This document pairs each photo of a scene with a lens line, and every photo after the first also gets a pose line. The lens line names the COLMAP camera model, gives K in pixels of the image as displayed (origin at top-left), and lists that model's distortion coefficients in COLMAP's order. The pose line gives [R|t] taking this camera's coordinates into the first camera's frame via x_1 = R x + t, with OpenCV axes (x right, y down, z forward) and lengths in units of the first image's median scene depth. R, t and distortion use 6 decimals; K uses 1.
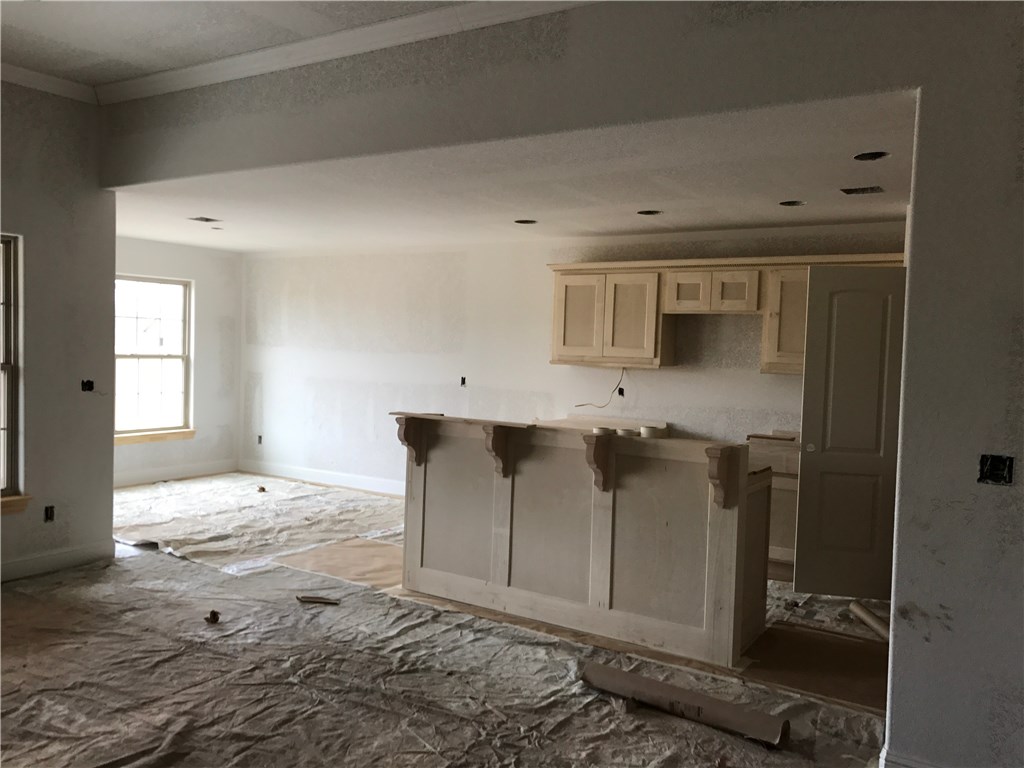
lens RADIAL K [[848.4, 0, 513.8], [0, 848.4, 384.5], [0, 0, 1]] dist [0.016197, -0.008459]
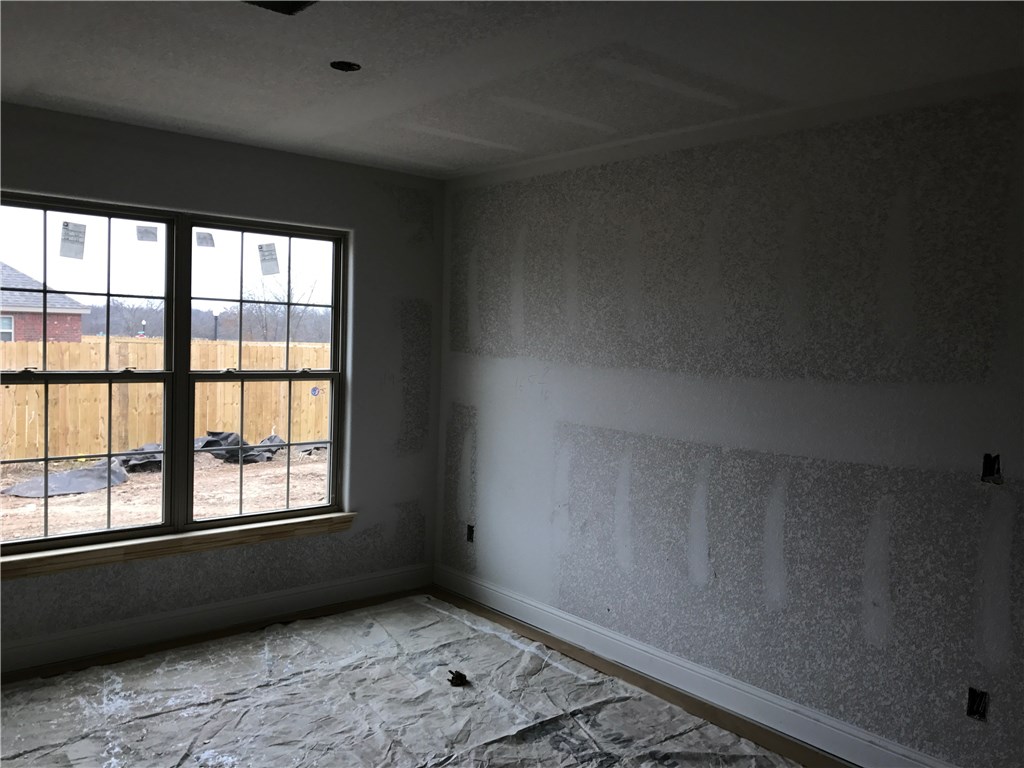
lens RADIAL K [[848.4, 0, 505.5], [0, 848.4, 387.1], [0, 0, 1]] dist [0.016197, -0.008459]
pose [[0.955842, 0.012949, -0.293595, -0.070038], [-0.014712, 0.999885, -0.003796, -0.013710], [0.293512, 0.007948, 0.955922, 0.283390]]
